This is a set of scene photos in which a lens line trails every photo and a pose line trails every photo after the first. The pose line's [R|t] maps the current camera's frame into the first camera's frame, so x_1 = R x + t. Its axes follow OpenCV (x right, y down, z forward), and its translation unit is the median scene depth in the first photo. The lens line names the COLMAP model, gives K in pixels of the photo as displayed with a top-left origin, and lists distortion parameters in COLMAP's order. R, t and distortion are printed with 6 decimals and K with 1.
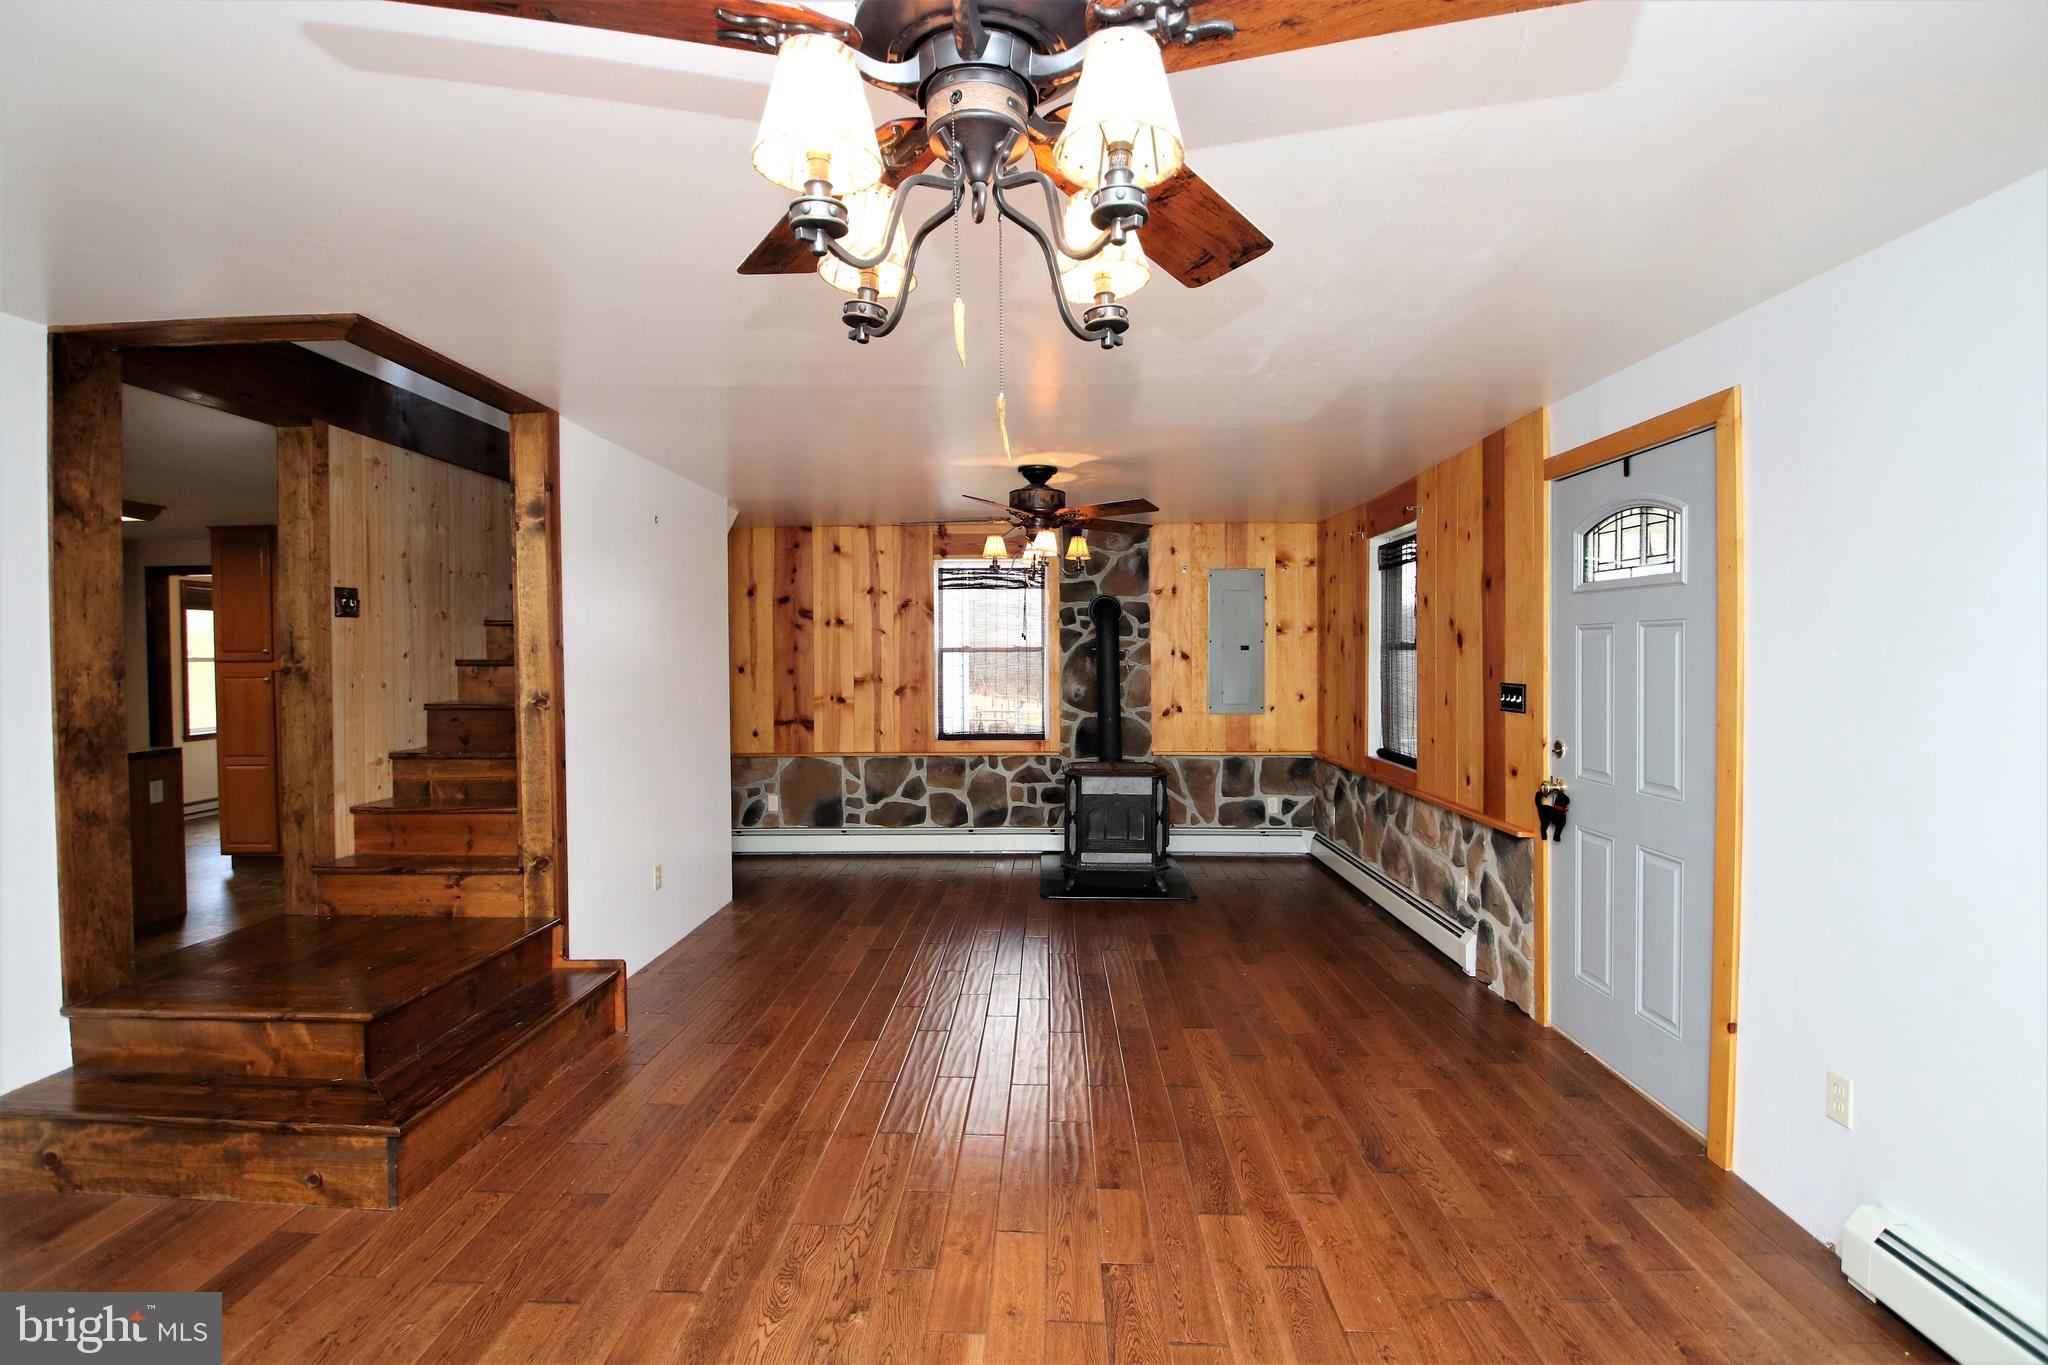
lens RADIAL K [[951.7, 0, 1018.0], [0, 951.7, 670.9], [0, 0, 1]] dist [0.008550, -0.020897]
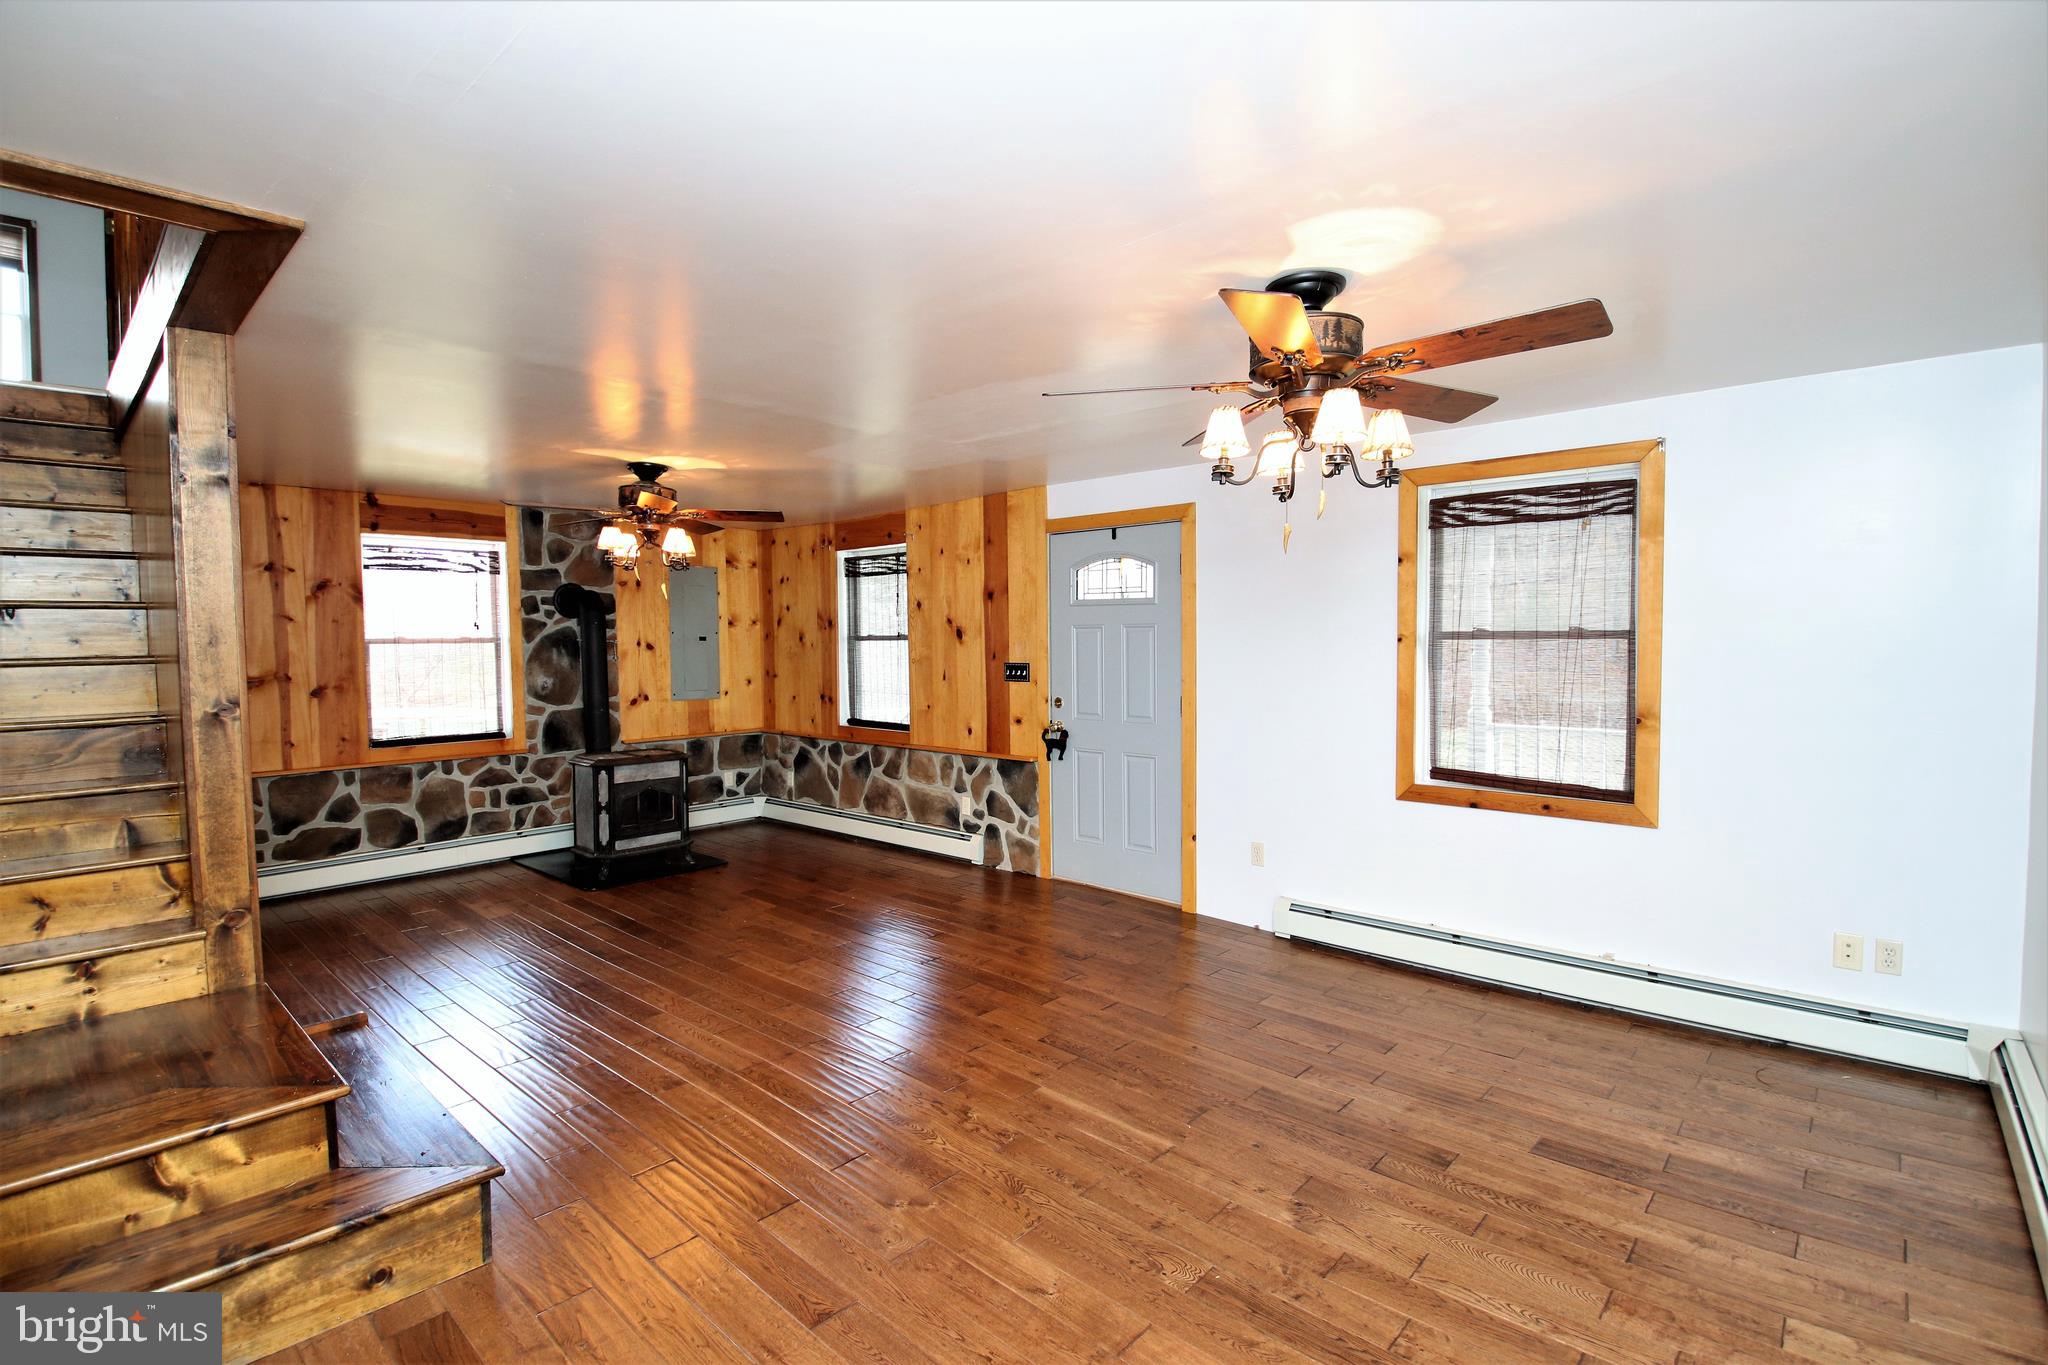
lens RADIAL K [[951.7, 0, 1031.6], [0, 951.7, 667.5], [0, 0, 1]] dist [0.008550, -0.020897]
pose [[0.639787, -0.024218, 0.768171, -0.436742], [0.018881, 0.999697, 0.015792, -0.001417], [-0.768320, 0.004401, 0.640051, 0.008440]]
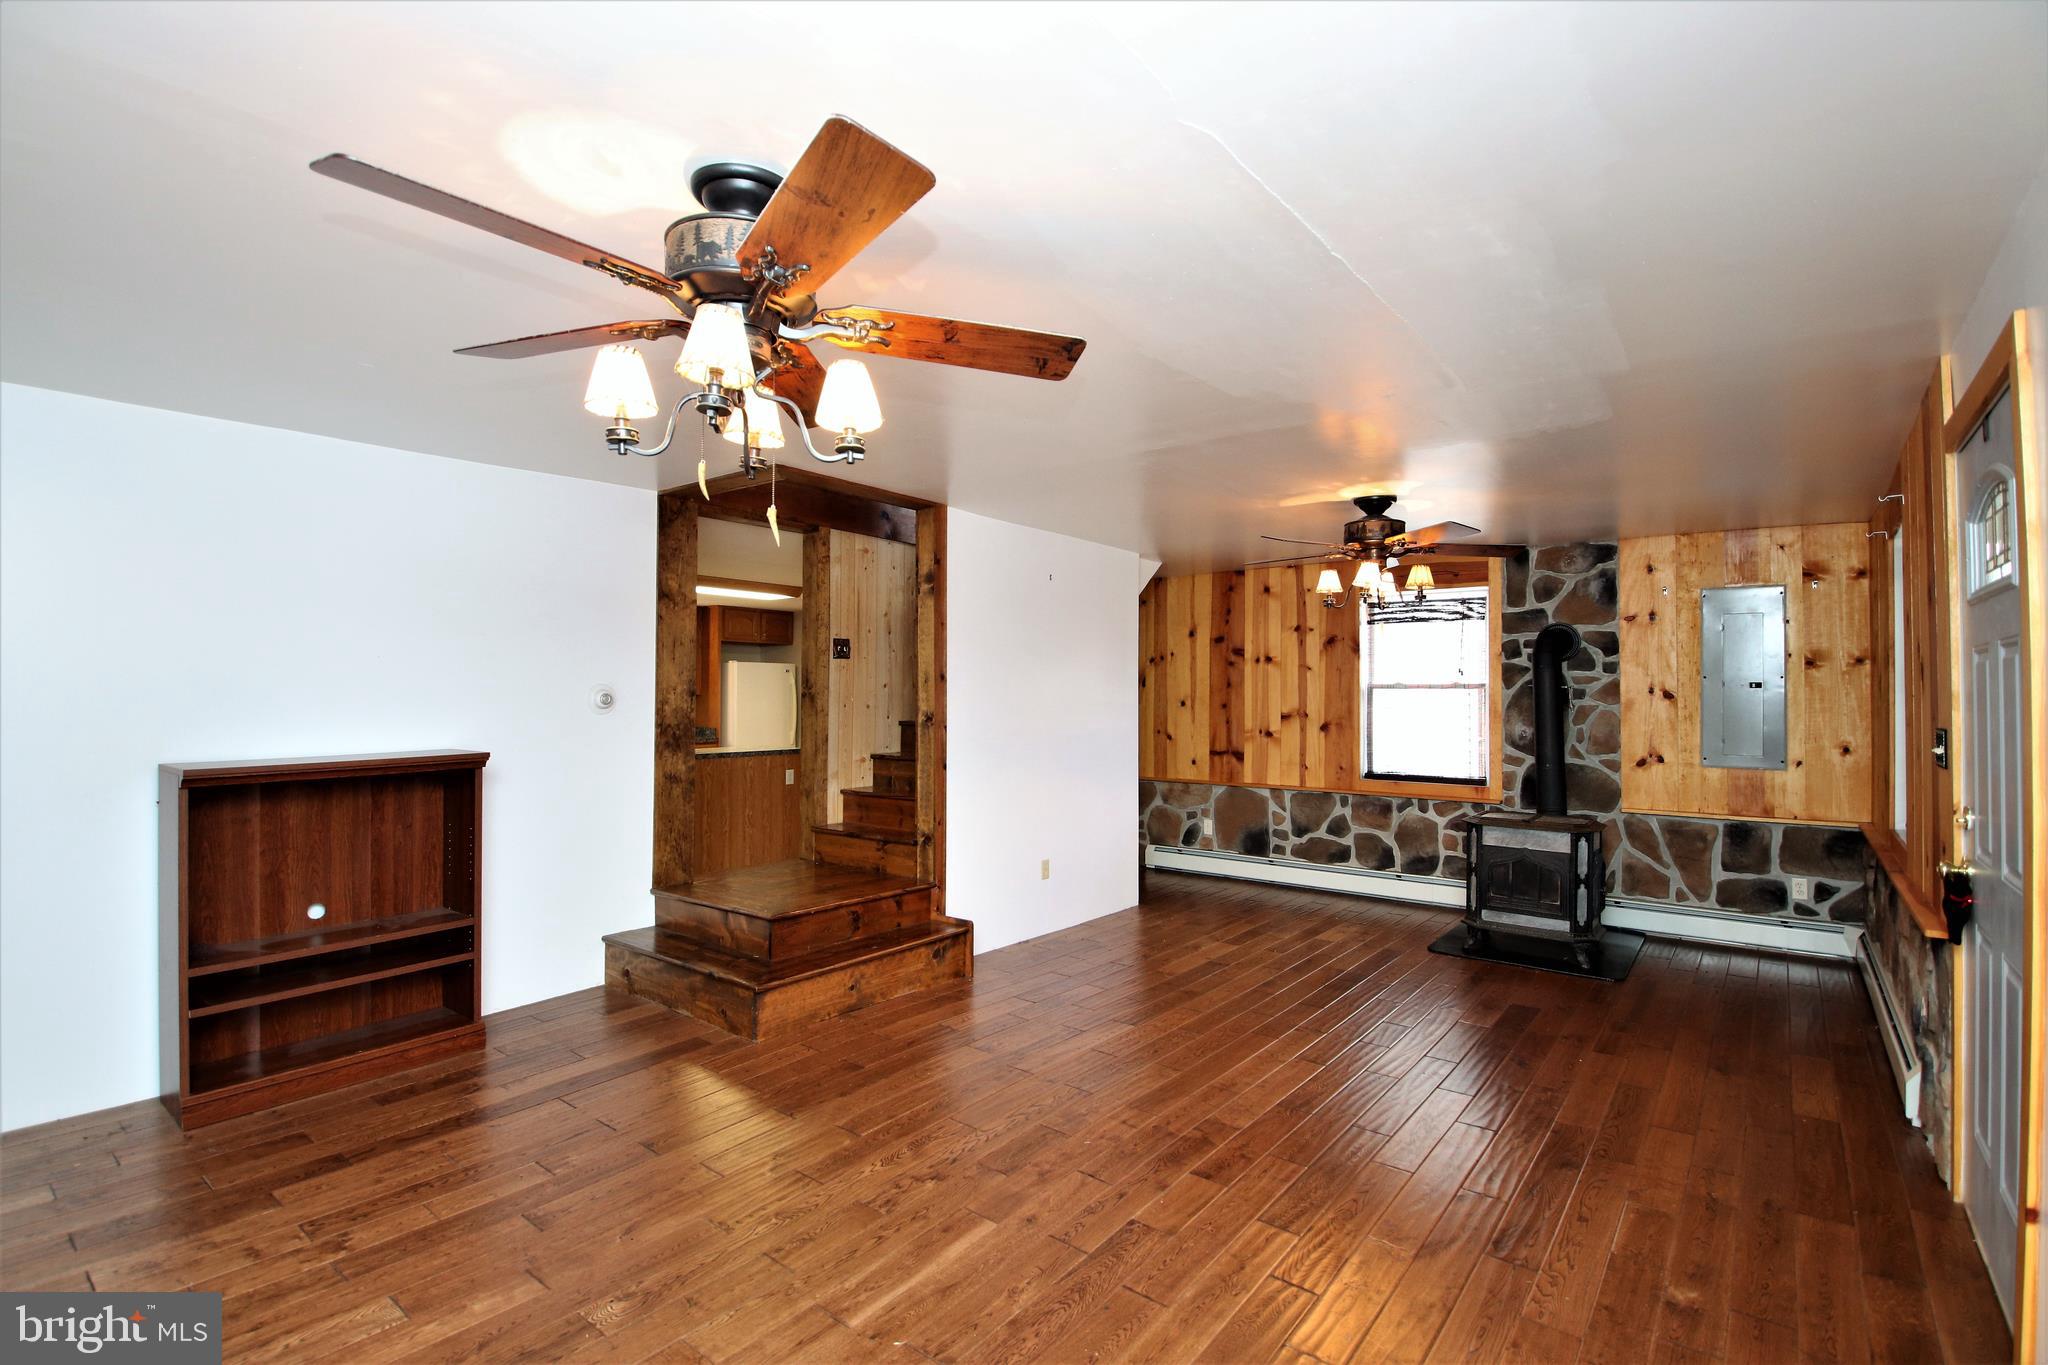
lens RADIAL K [[951.7, 0, 1012.5], [0, 951.7, 673.2], [0, 0, 1]] dist [0.008550, -0.020897]
pose [[0.802029, -0.003981, -0.597272, 0.257872], [-0.020732, 0.999190, -0.034500, 0.007176], [0.596926, 0.040053, 0.801296, -0.005789]]
